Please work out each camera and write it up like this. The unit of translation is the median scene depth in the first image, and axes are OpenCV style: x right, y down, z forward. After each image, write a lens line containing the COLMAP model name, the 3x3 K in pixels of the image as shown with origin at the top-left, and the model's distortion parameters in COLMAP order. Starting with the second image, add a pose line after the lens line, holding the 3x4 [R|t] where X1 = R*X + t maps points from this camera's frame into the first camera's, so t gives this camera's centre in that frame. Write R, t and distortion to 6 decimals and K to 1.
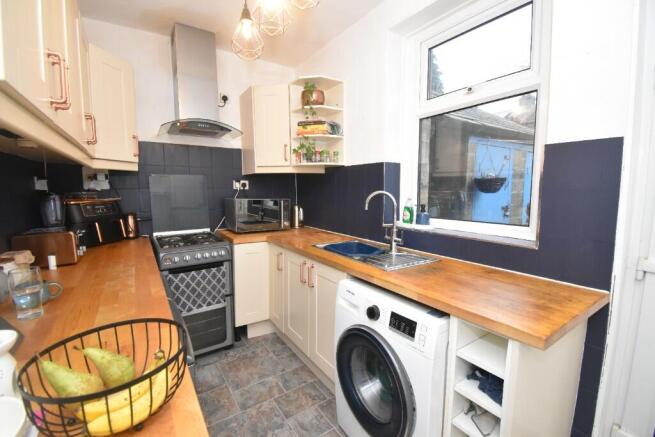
lens RADIAL K [[290.9, 0, 327.5], [0, 290.9, 218.5], [0, 0, 1]] dist [0.018840, -0.026565]
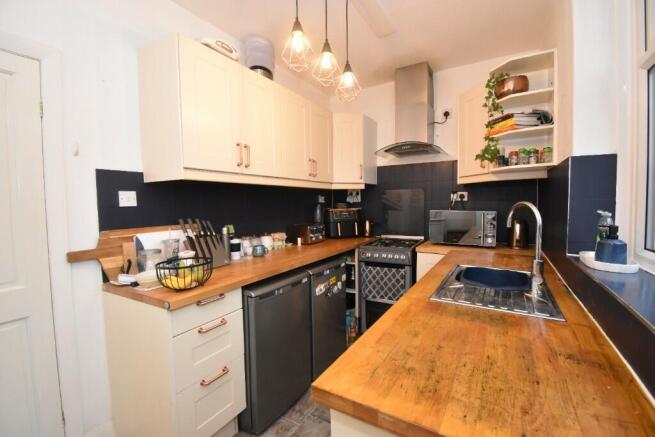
lens RADIAL K [[290.9, 0, 327.5], [0, 290.9, 218.5], [0, 0, 1]] dist [0.018840, -0.026565]
pose [[0.422671, 0.044321, -0.905199, 0.520790], [-0.082113, 0.996568, 0.010454, -0.019260], [0.902556, 0.069910, 0.424860, 0.240112]]
